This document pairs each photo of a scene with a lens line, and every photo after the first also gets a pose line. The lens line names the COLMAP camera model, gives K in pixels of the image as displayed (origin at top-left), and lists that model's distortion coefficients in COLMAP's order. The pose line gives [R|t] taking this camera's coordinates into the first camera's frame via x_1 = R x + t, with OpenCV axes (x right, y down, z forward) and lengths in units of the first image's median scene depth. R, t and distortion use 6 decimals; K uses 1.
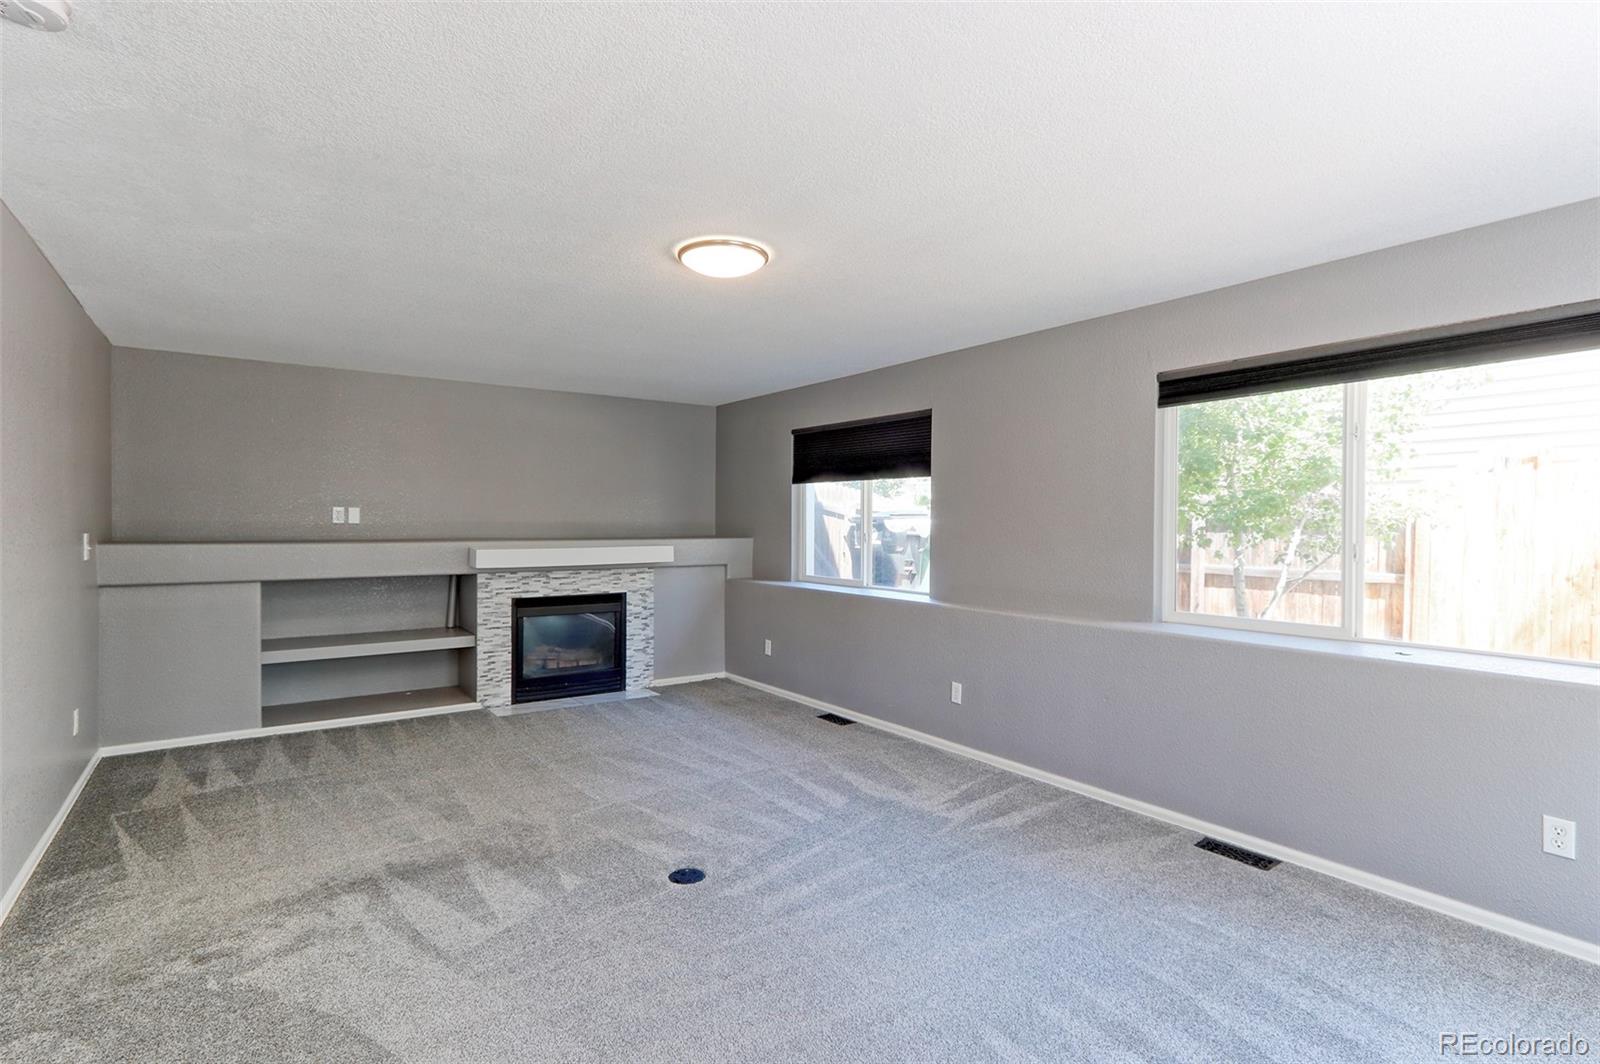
lens RADIAL K [[749.3, 0, 803.7], [0, 749.3, 525.1], [0, 0, 1]] dist [-0.000236, 0.002381]
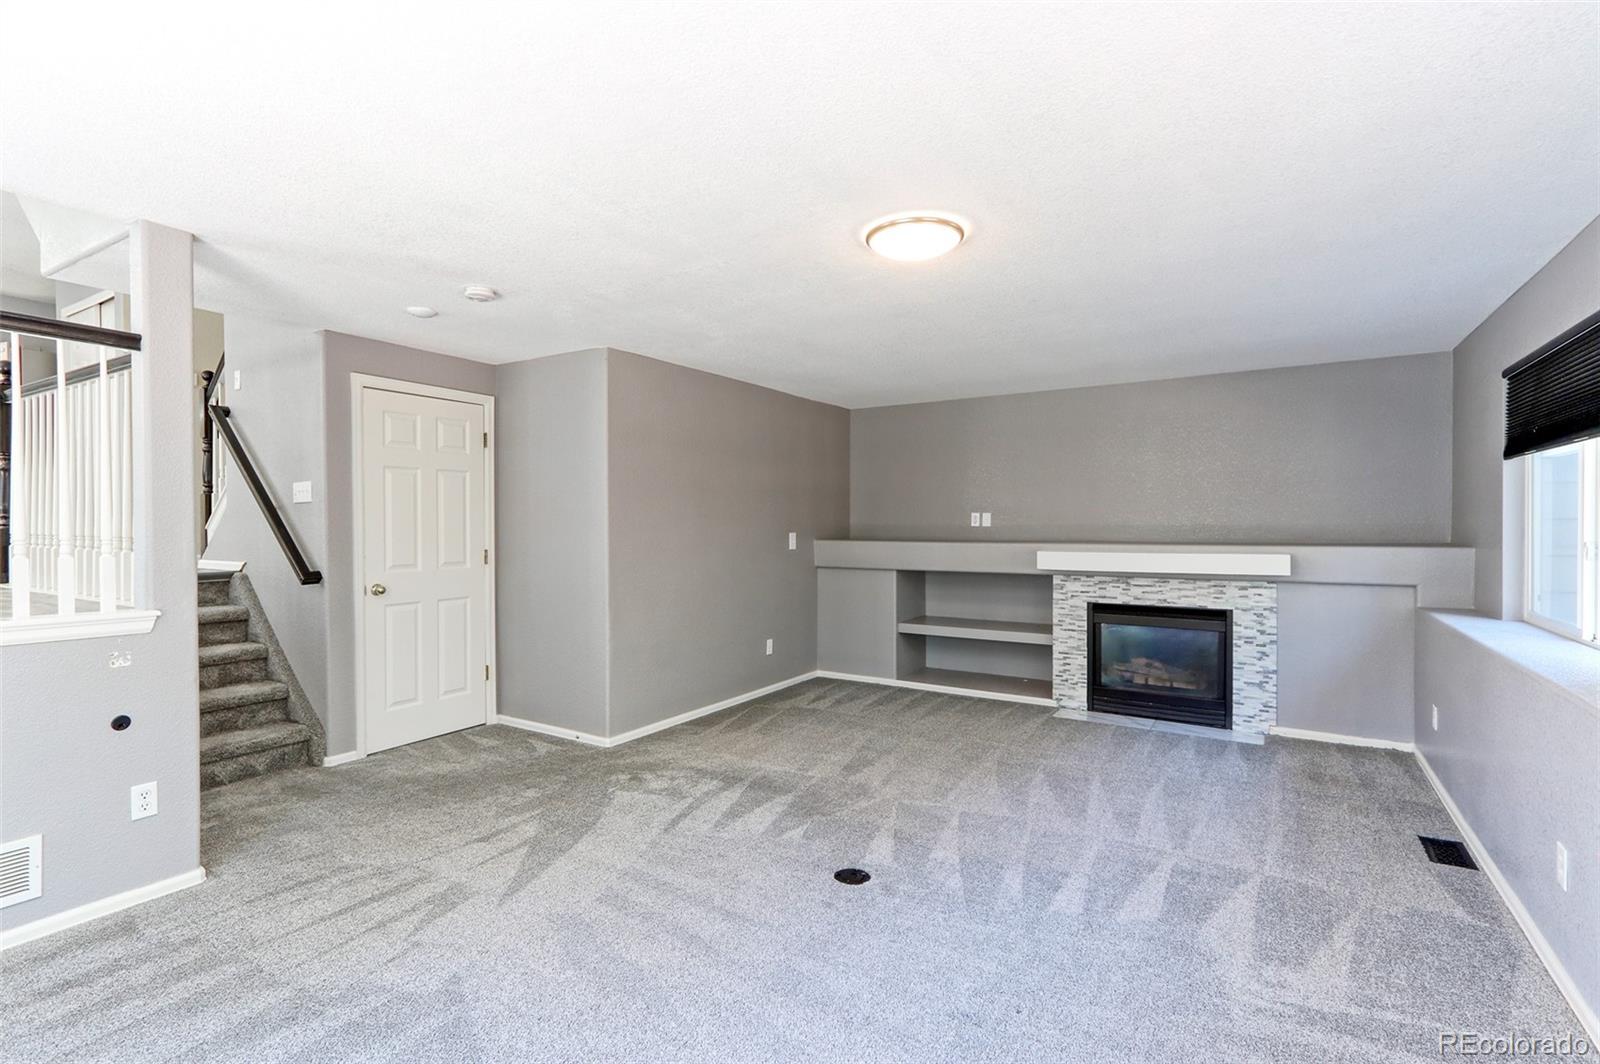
lens RADIAL K [[749.3, 0, 797.3], [0, 749.3, 532.7], [0, 0, 1]] dist [-0.000236, 0.002381]
pose [[0.379536, 0.003077, -0.925172, 0.380115], [0.001172, 0.999992, 0.003807, 0.002589], [0.925176, -0.002529, 0.379530, 0.283084]]
